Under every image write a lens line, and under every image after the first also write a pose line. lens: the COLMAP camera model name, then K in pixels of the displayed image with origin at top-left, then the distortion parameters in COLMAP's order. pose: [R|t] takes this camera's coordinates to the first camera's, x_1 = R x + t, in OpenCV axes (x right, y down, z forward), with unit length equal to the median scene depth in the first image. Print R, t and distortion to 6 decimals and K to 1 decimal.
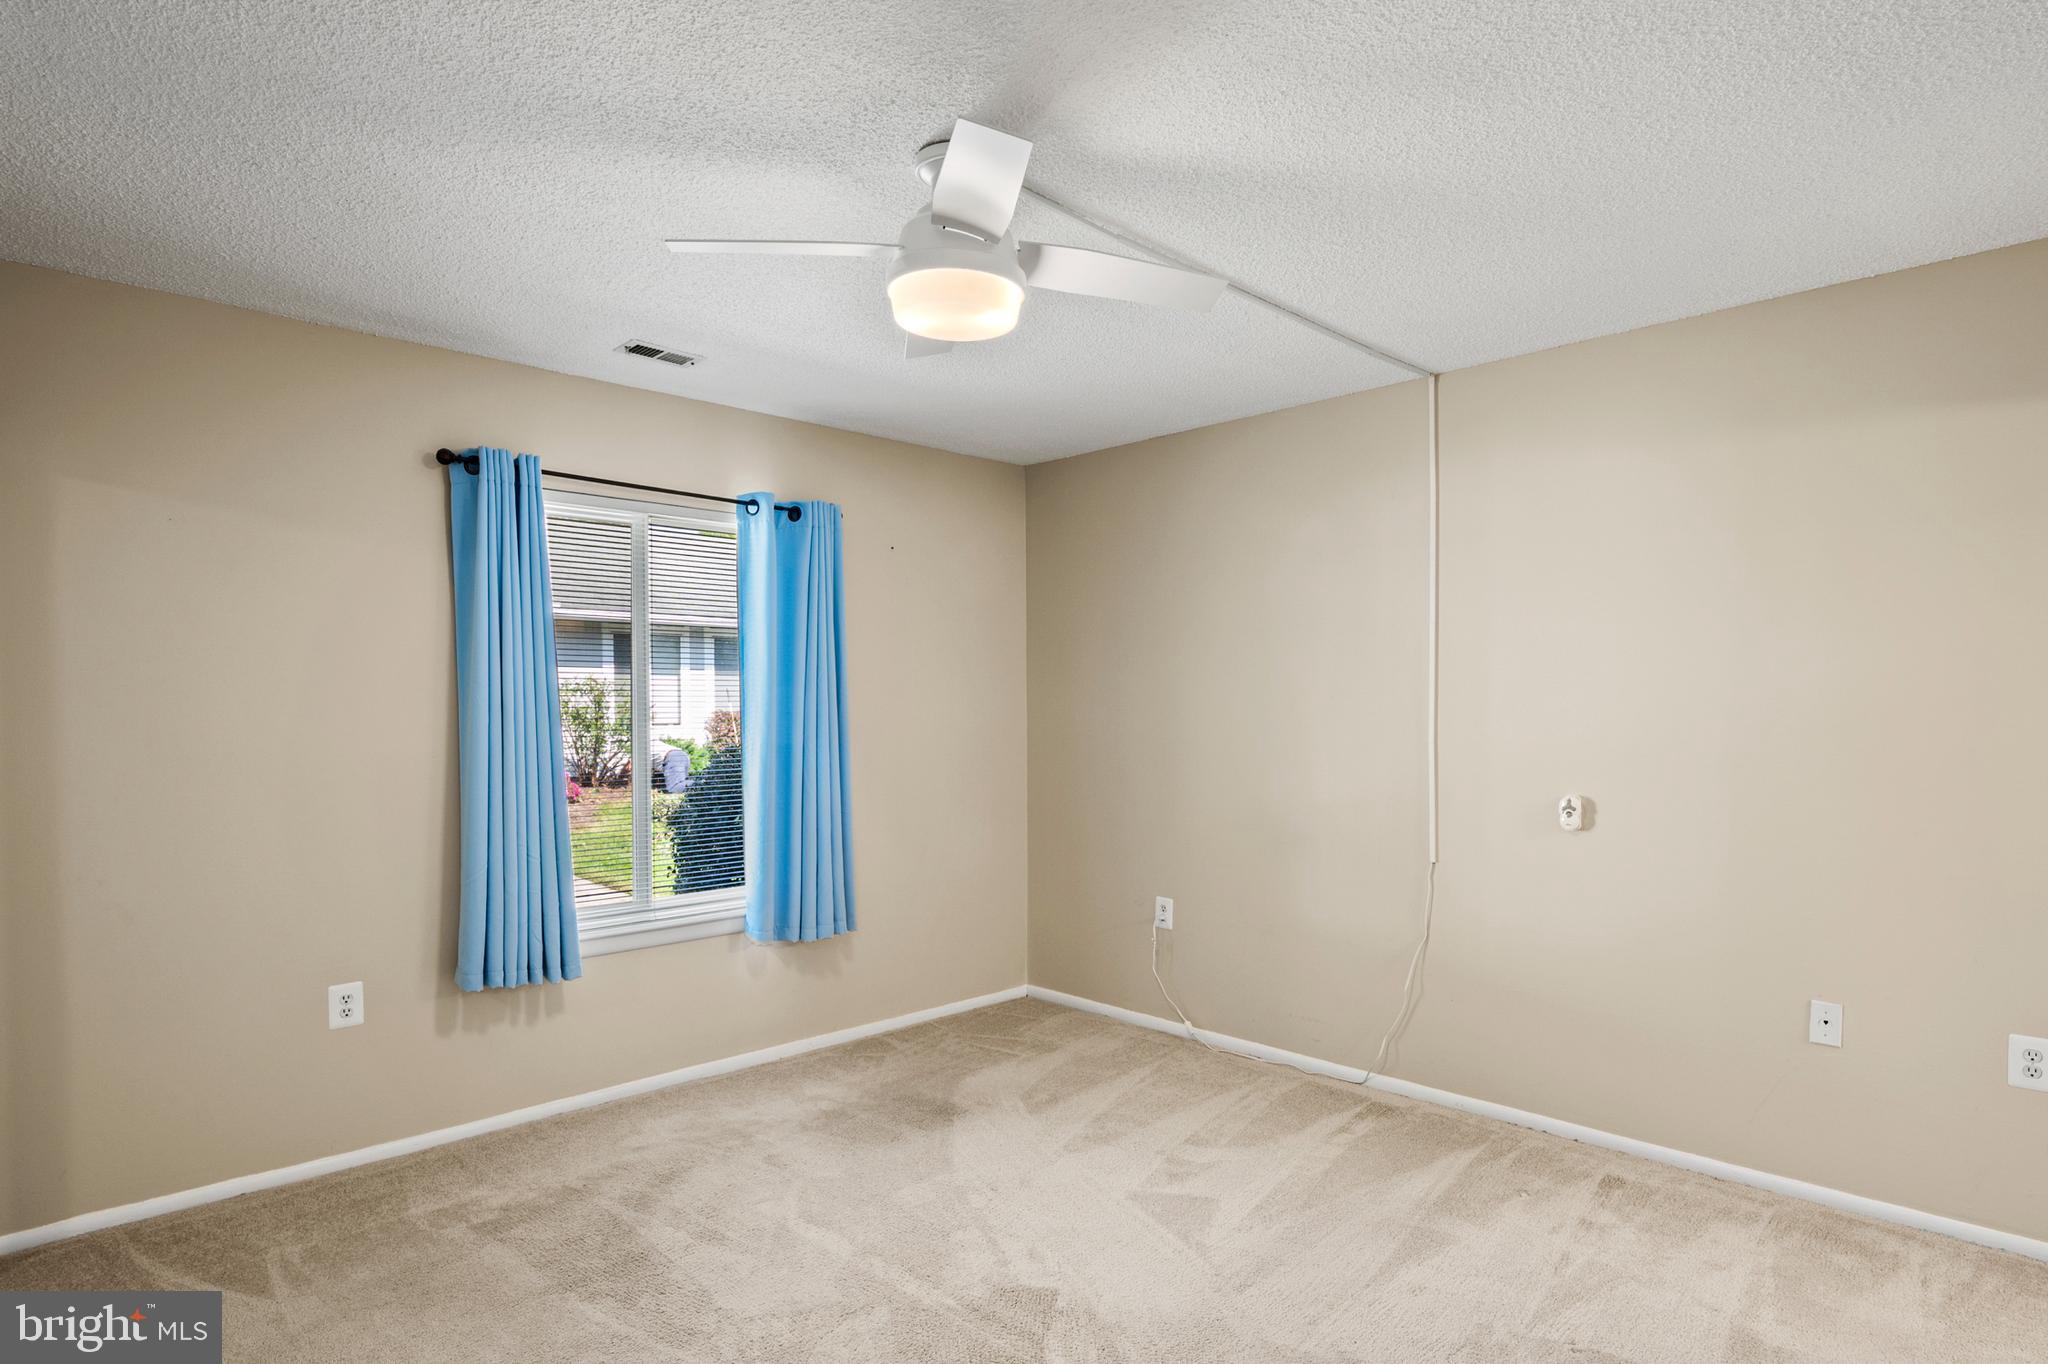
lens RADIAL K [[1113.6, 0, 1024.0], [0, 1113.6, 682.0], [0, 0, 1]] dist [0.000054, -0.000816]
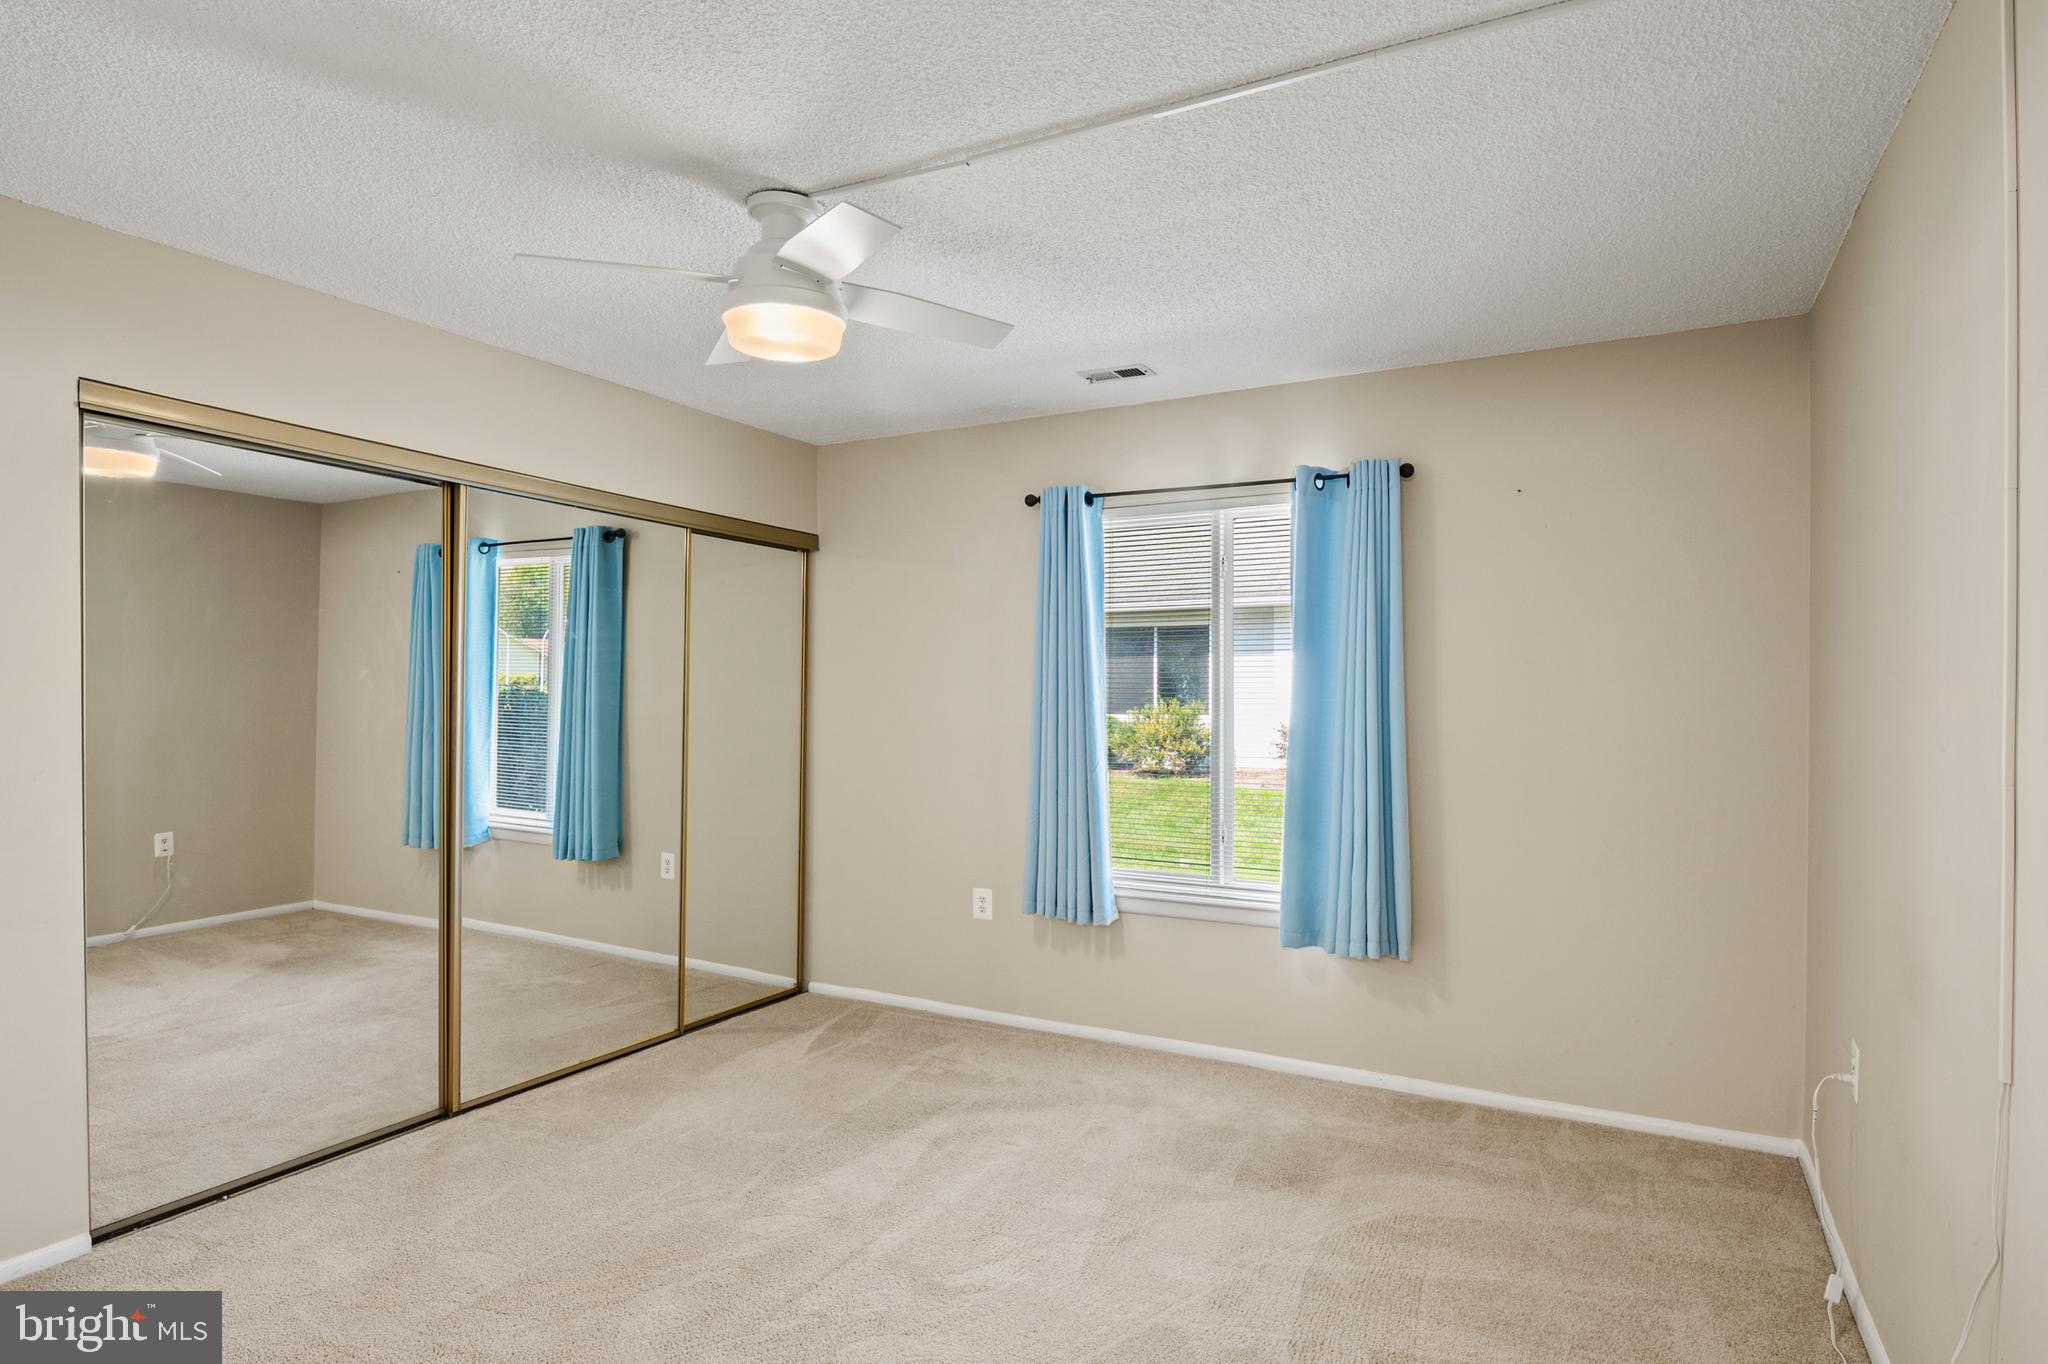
lens RADIAL K [[1119.6, 0, 1014.2], [0, 1119.6, 653.6], [0, 0, 1]] dist [-0.001135, -0.001047]
pose [[0.280997, -0.029788, -0.959246, 0.716523], [0.021861, 0.999458, -0.024633, 0.007902], [0.959460, -0.014048, 0.281496, 0.595776]]
